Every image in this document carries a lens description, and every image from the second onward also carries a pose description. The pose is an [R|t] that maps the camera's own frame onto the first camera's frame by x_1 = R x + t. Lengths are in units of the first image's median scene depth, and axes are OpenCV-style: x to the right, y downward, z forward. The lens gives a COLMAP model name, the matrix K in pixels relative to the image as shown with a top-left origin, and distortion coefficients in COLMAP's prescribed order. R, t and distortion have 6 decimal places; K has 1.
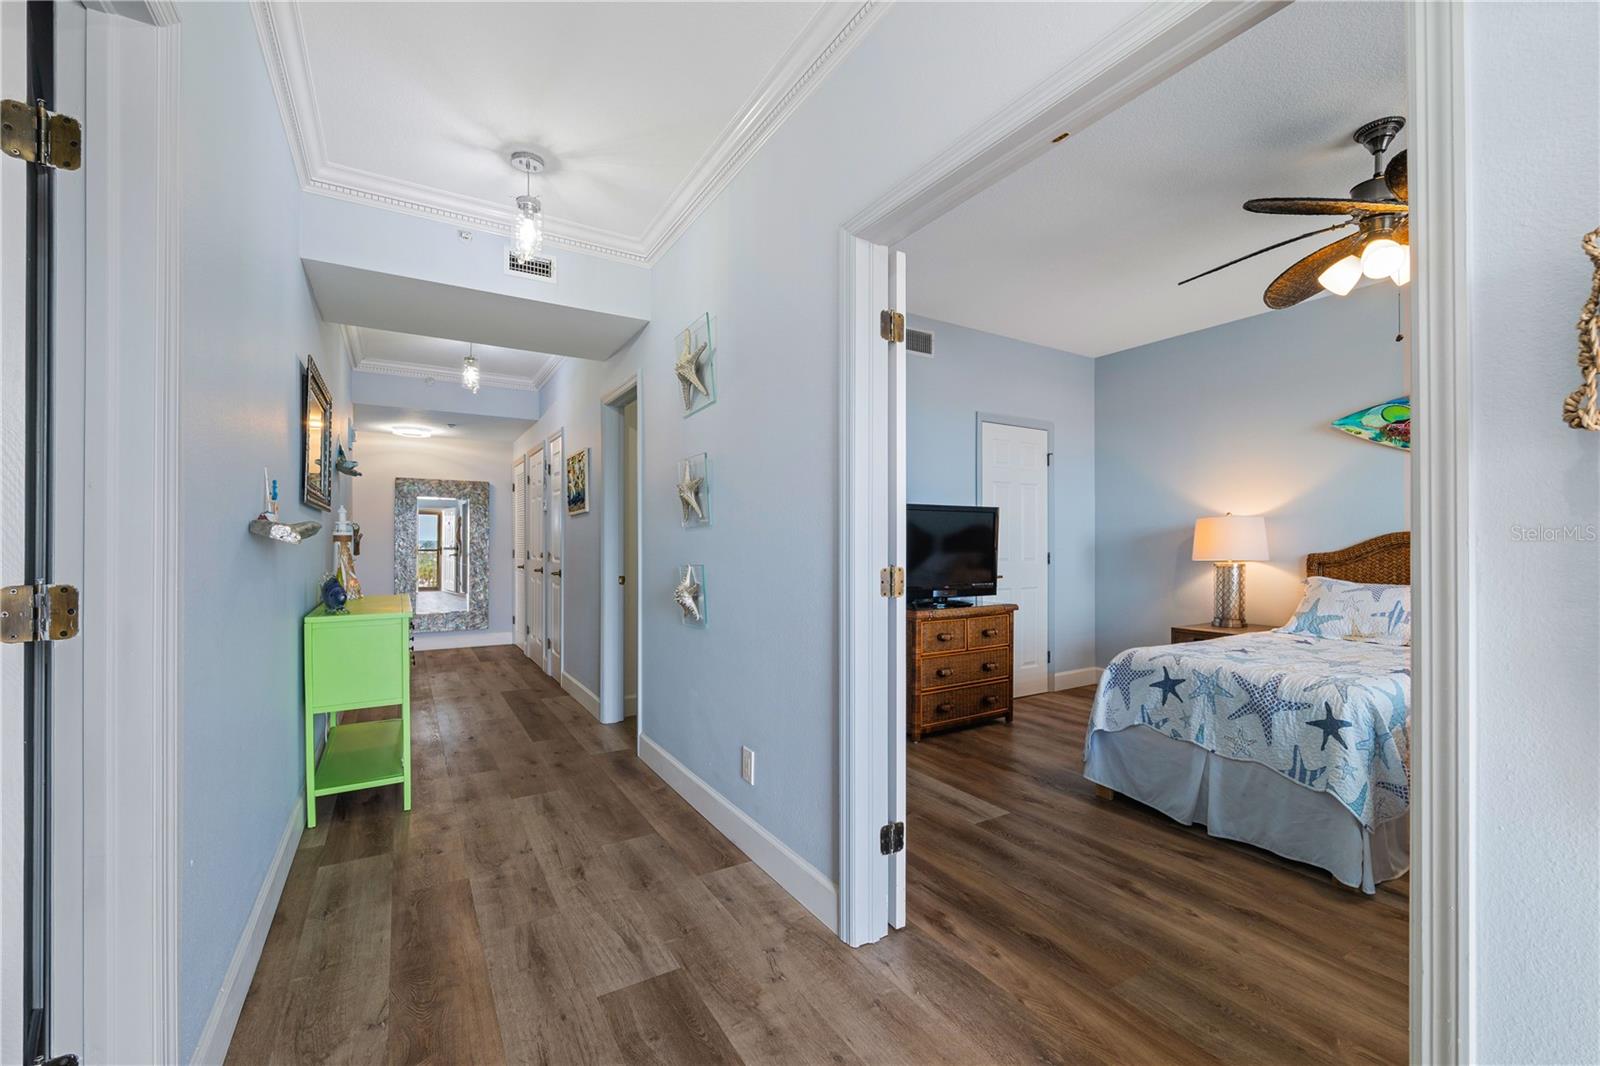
lens RADIAL K [[660.7, 0, 798.9], [0, 660.7, 543.3], [0, 0, 1]] dist [-0.002694, 0.001306]
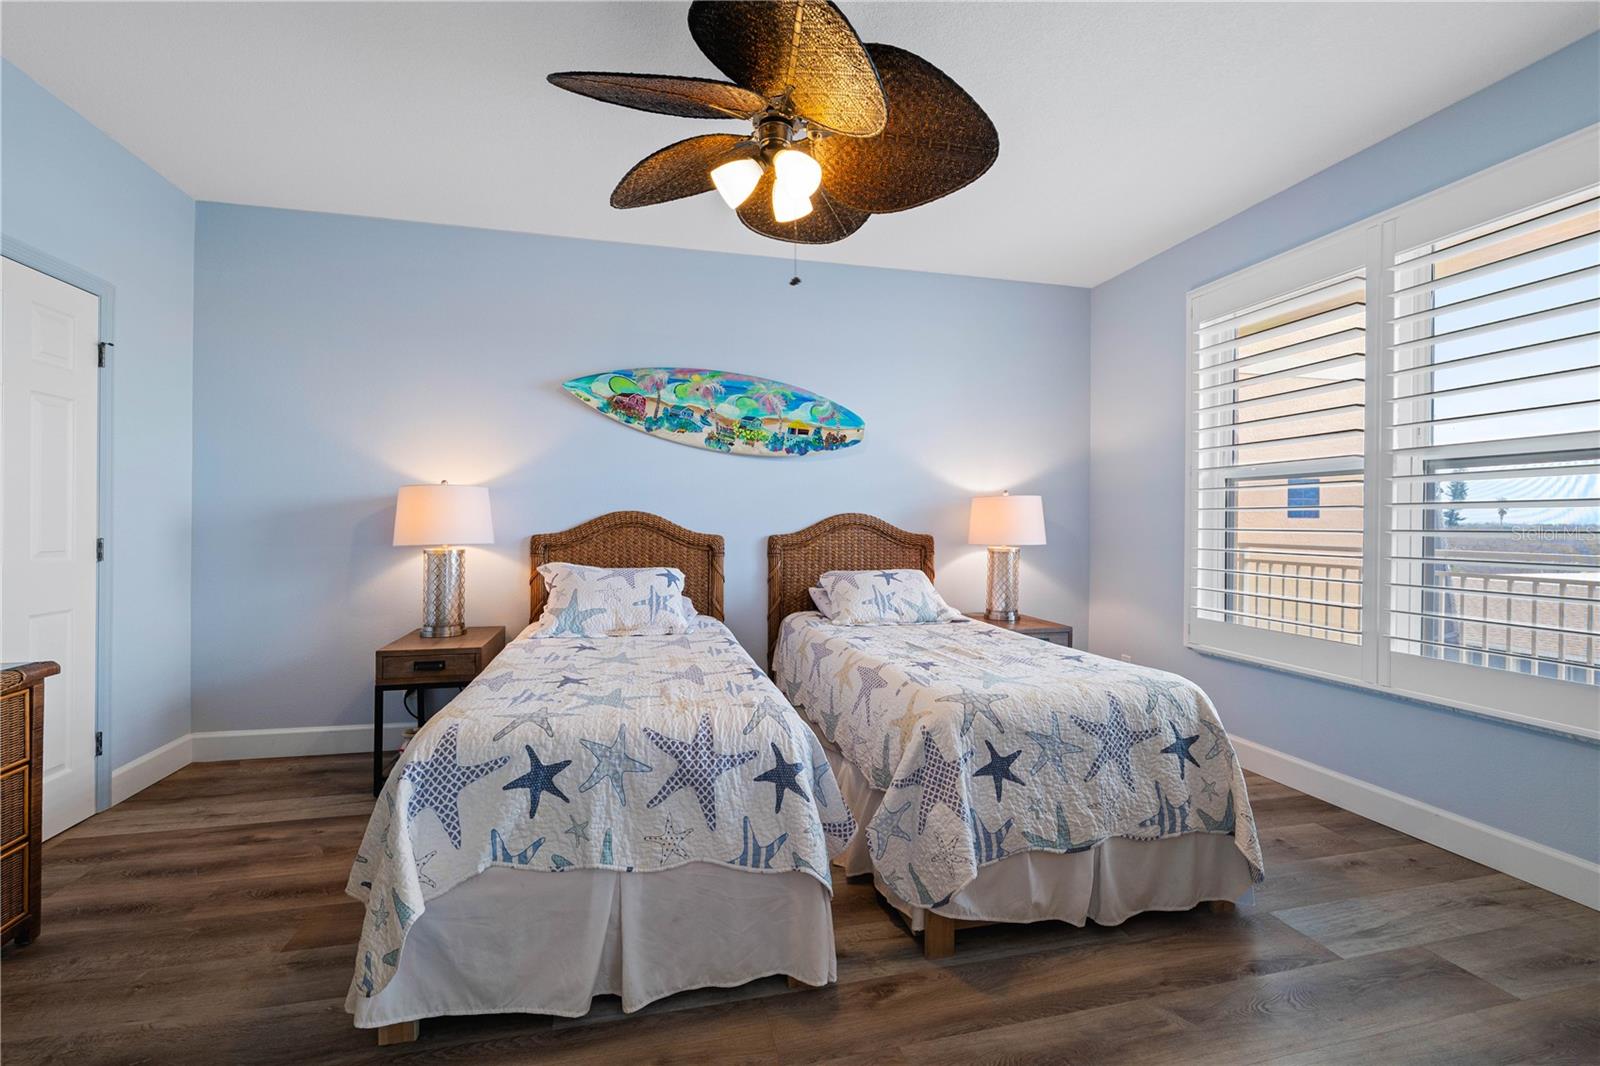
lens RADIAL K [[660.7, 0, 768.2], [0, 660.7, 524.0], [0, 0, 1]] dist [-0.002694, 0.001306]
pose [[0.292652, -0.002249, 0.956216, 0.078385], [-0.005622, 0.999976, 0.004072, -0.004515], [-0.956203, -0.006568, 0.292632, 0.639221]]
